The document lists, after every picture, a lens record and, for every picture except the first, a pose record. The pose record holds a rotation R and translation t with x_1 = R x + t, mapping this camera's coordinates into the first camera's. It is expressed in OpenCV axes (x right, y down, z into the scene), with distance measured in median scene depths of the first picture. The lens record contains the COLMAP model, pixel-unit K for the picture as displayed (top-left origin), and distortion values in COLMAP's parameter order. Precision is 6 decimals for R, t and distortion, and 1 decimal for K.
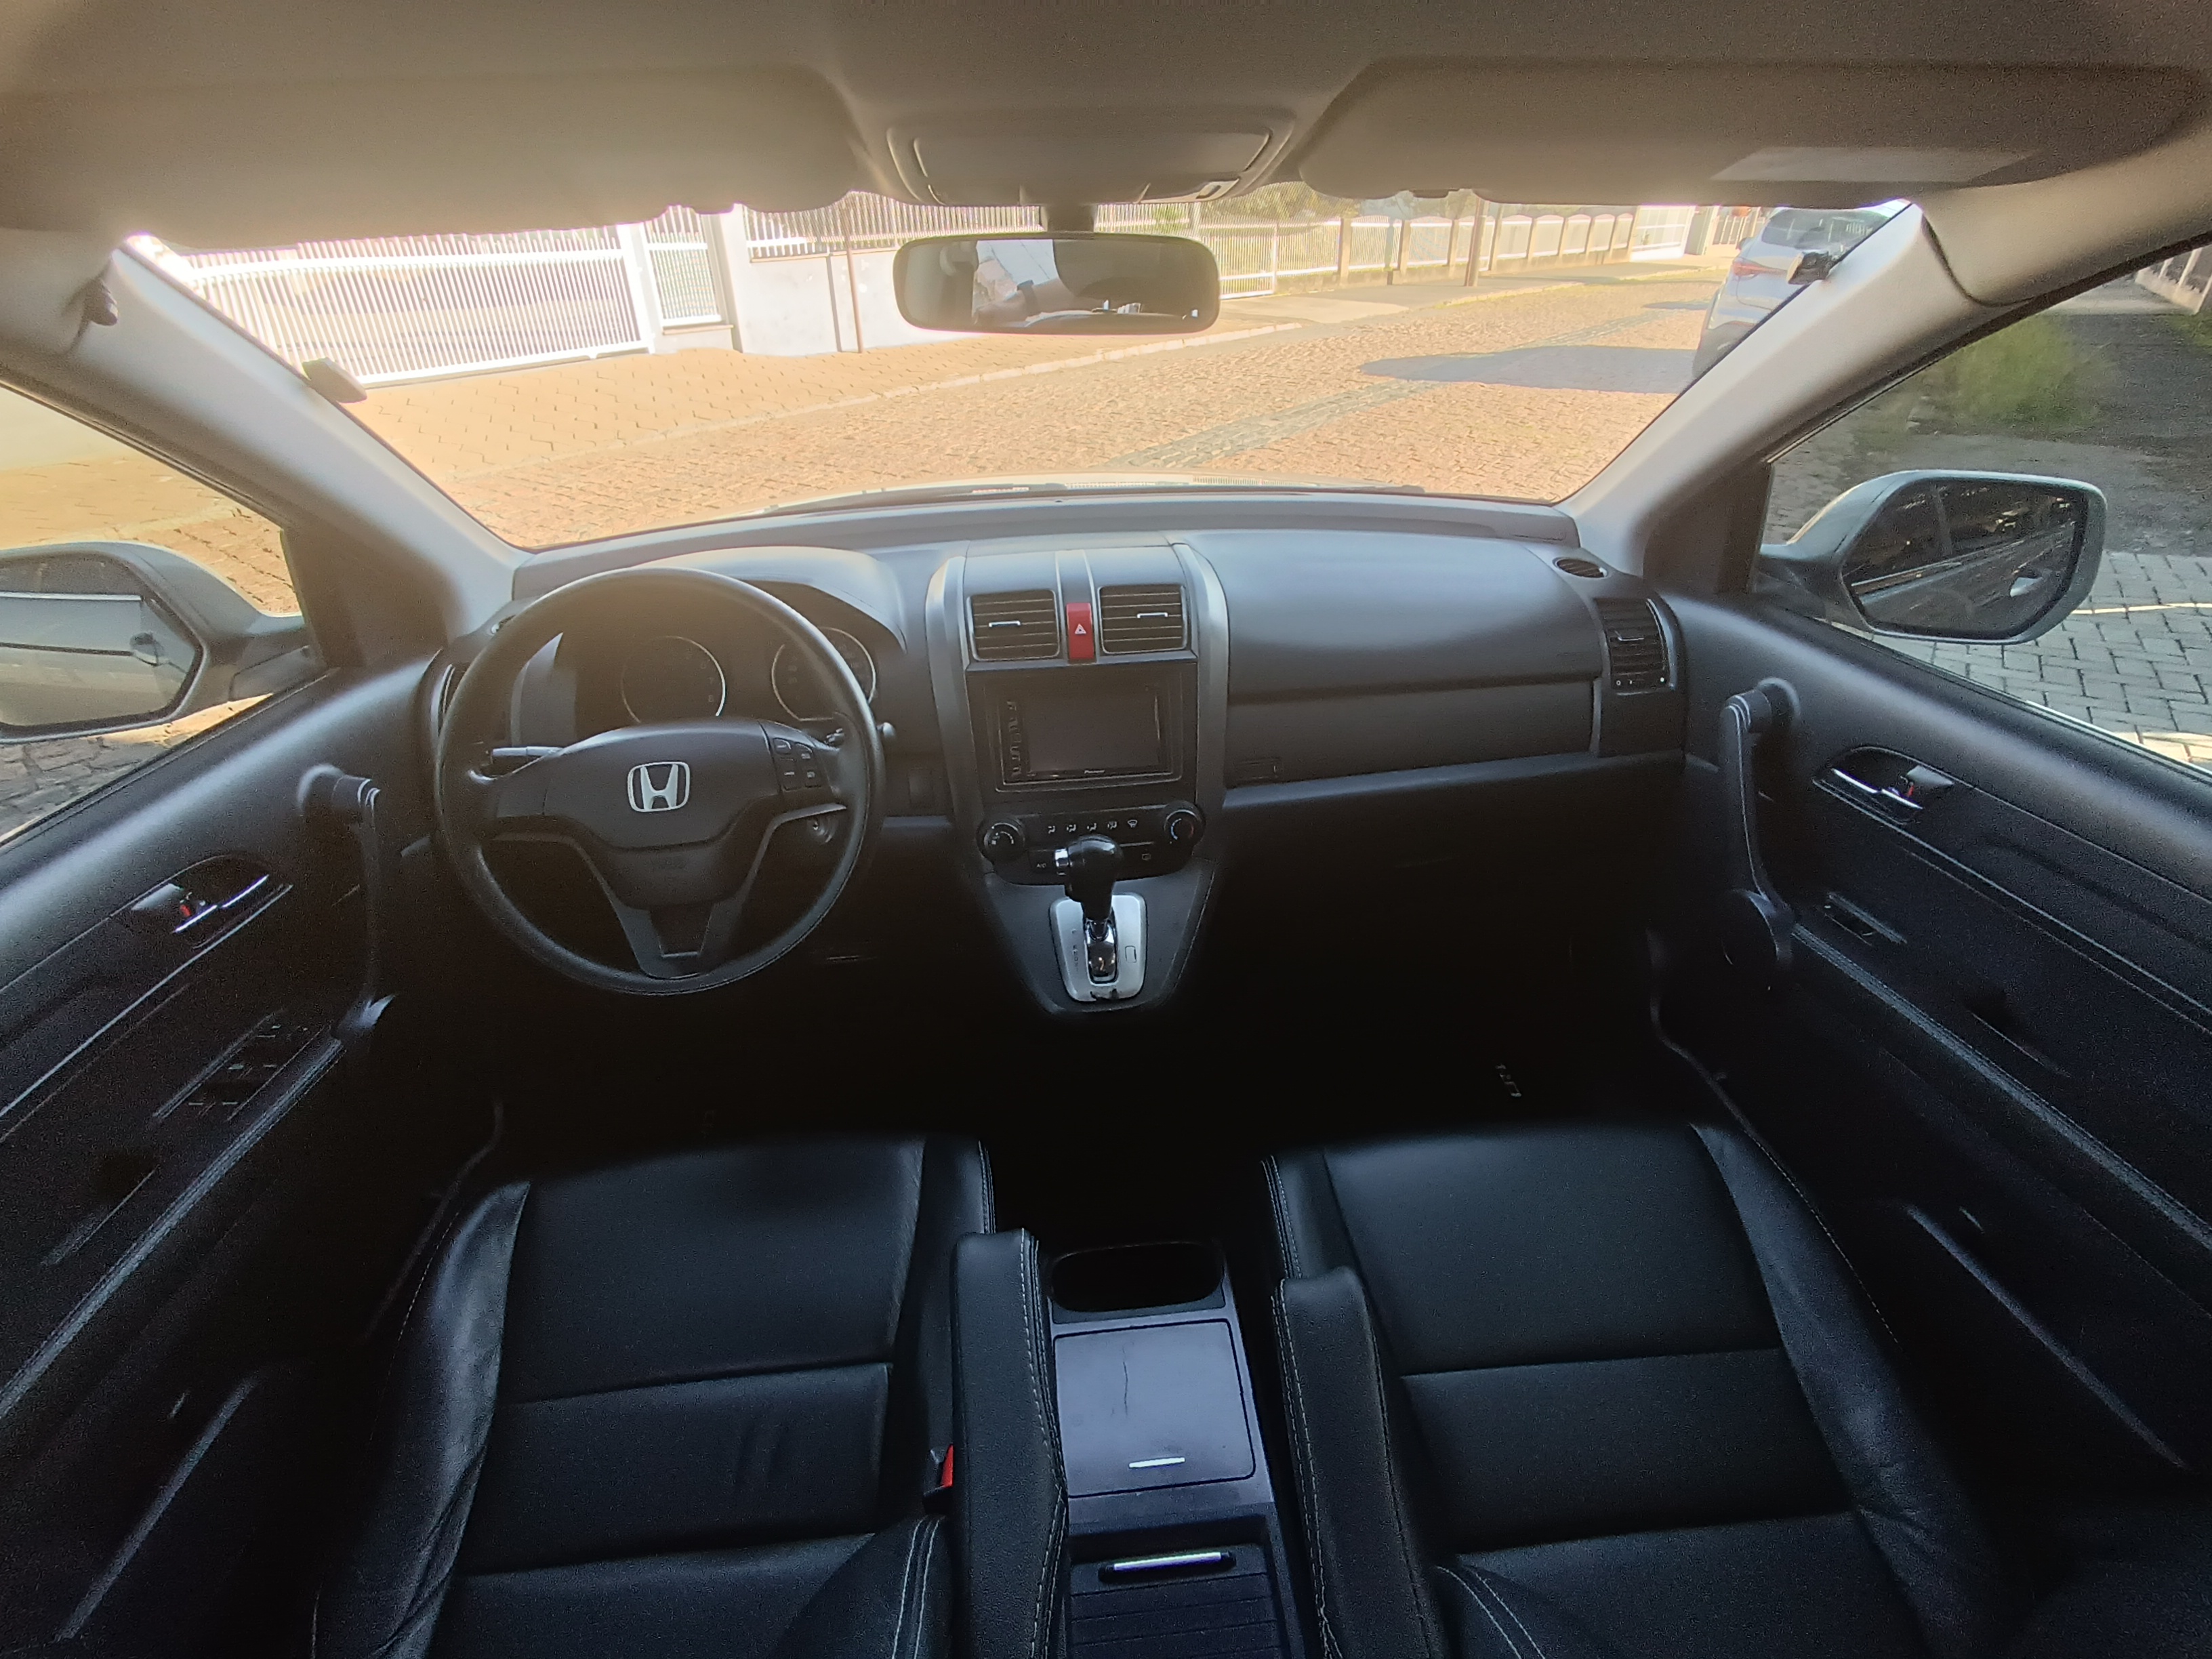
lens RADIAL K [[962.2, 0, 1106.0], [0, 962.2, 829.5], [0, 0, 1]] dist [-0.003677, -0.000836]
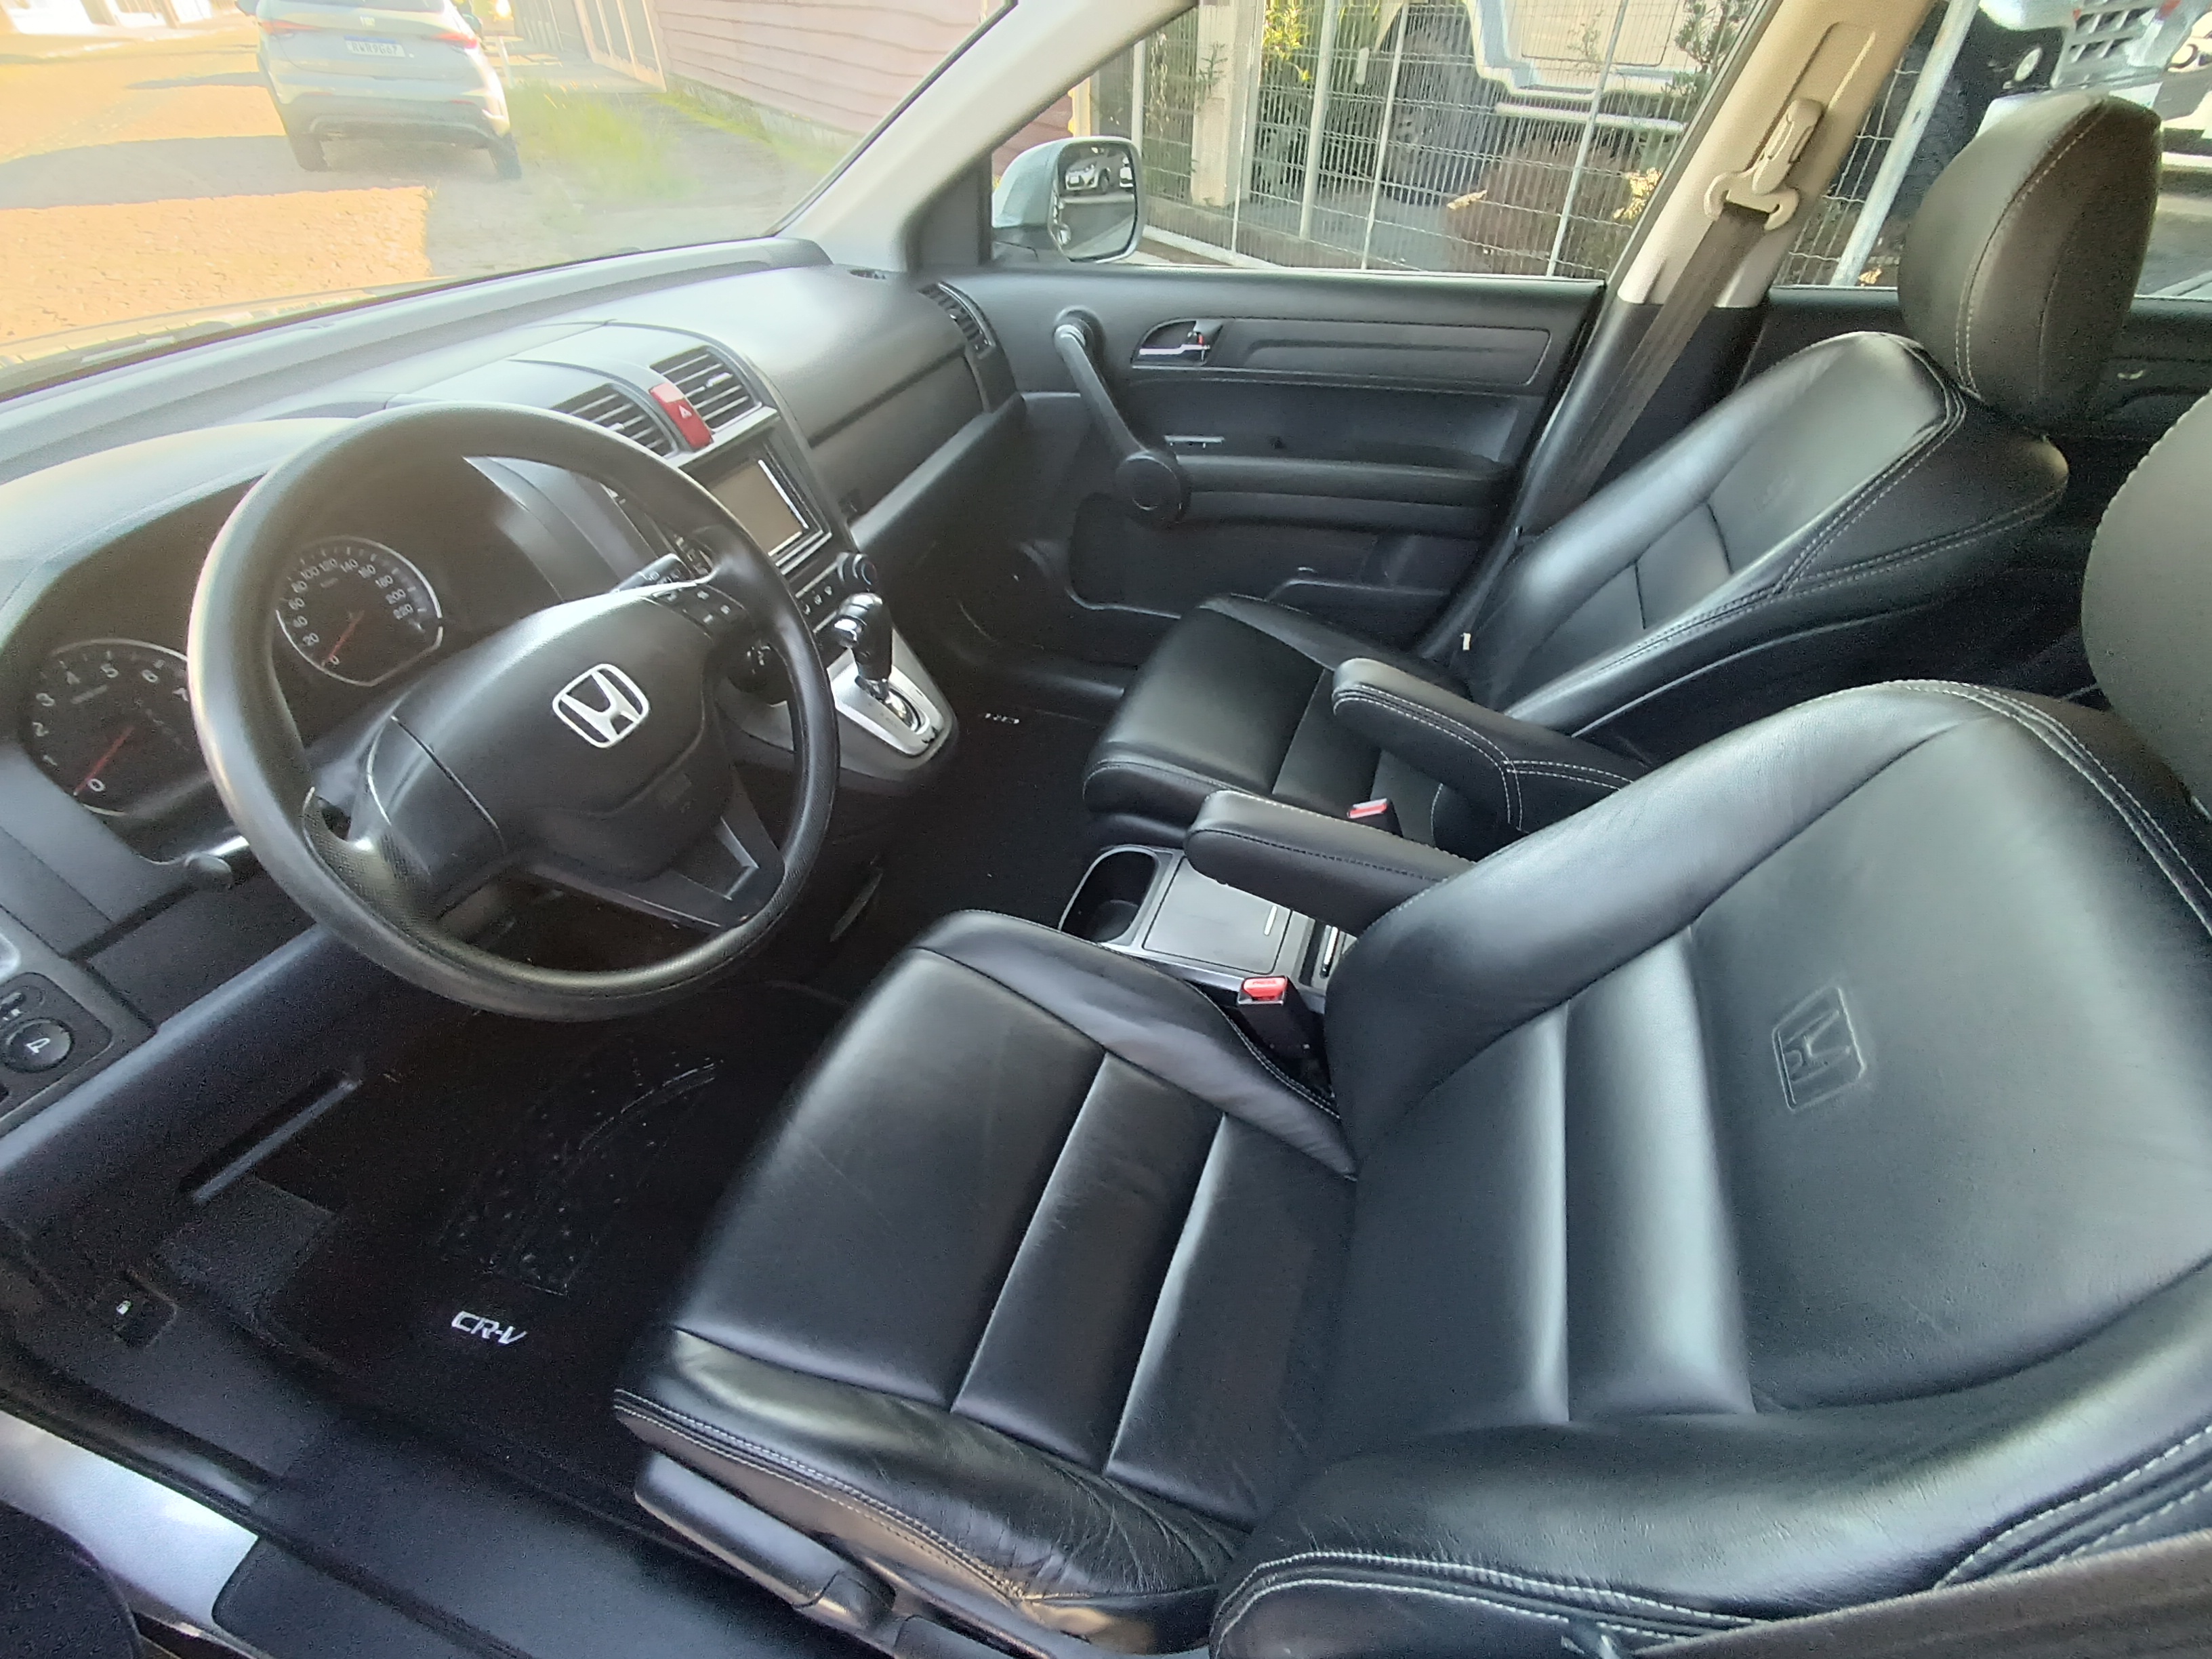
lens RADIAL K [[962.2, 0, 1106.0], [0, 962.2, 829.5], [0, 0, 1]] dist [-0.003677, -0.000836]
pose [[0.431750, -0.576435, 0.693768, -0.738049], [0.452538, 0.803774, 0.386209, -0.066390], [-0.780257, 0.147211, 0.607888, 0.230552]]
